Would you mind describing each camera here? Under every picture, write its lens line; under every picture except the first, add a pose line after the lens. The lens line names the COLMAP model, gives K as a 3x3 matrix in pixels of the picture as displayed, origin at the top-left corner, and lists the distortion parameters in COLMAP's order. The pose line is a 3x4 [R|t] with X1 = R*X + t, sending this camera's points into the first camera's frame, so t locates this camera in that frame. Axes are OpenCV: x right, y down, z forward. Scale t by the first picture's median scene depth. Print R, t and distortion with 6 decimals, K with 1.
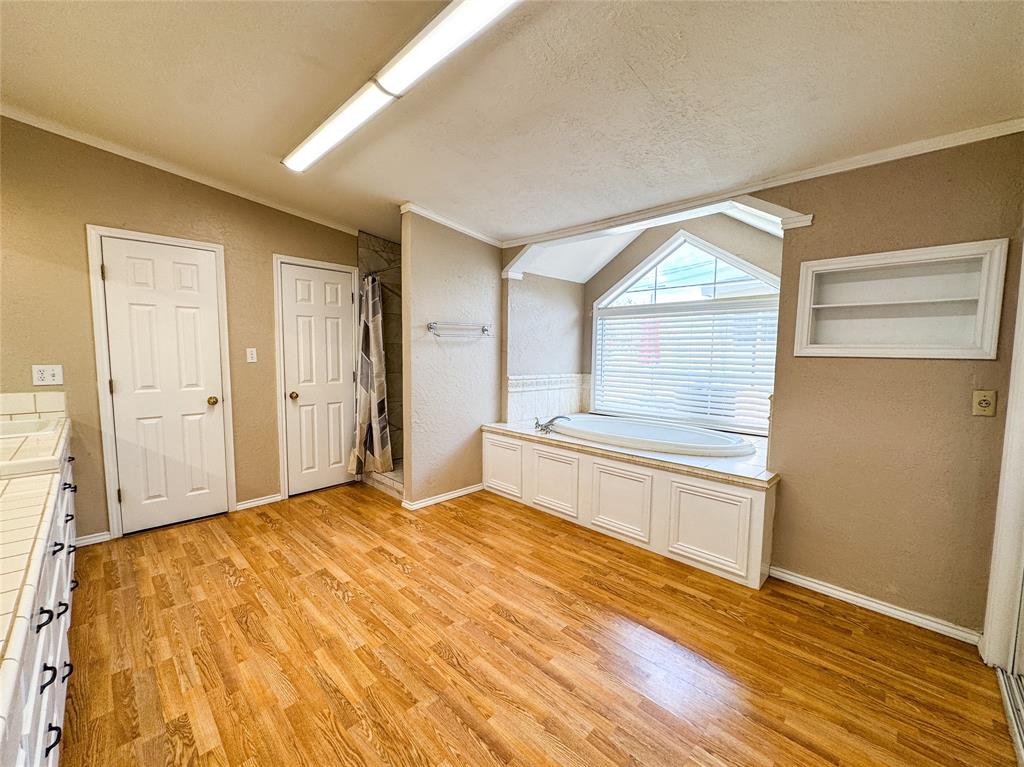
lens RADIAL K [[410.9, 0, 512.0], [0, 410.9, 383.5], [0, 0, 1]] dist [-0.014228, -0.000061]
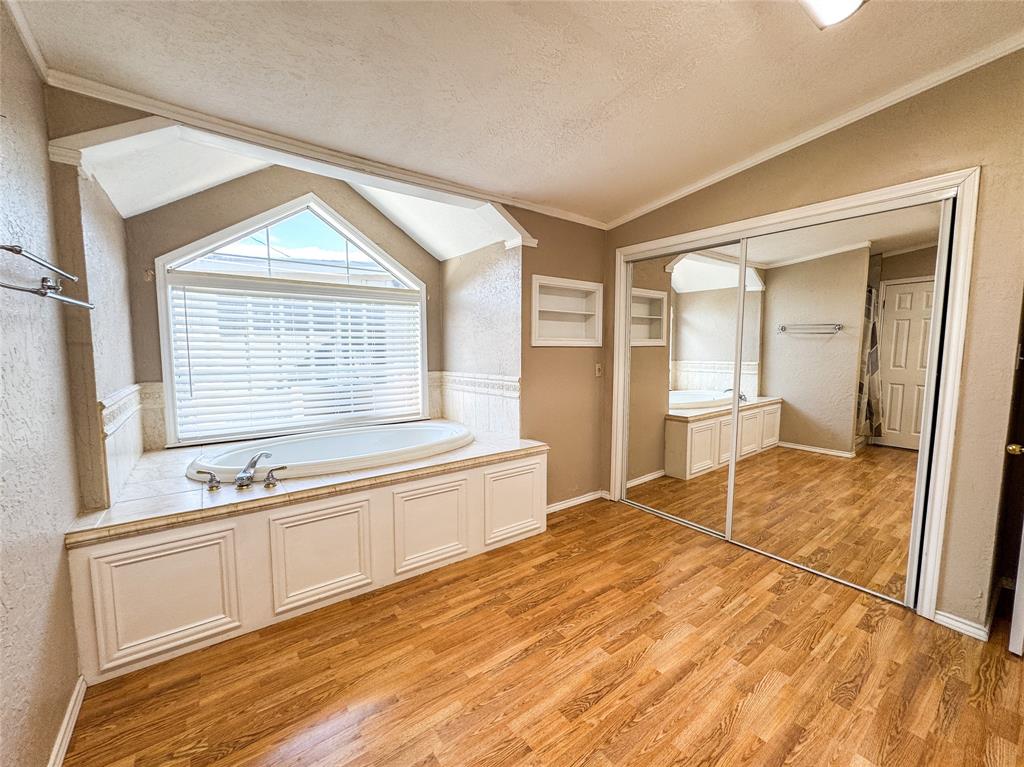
lens RADIAL K [[411.3, 0, 512.0], [0, 411.3, 383.5], [0, 0, 1]] dist [-0.002374, -0.000300]
pose [[0.157978, -0.098983, 0.982469, -0.490735], [0.076988, 0.993169, 0.087682, -0.055072], [-0.984437, 0.061787, 0.164519, 0.677307]]
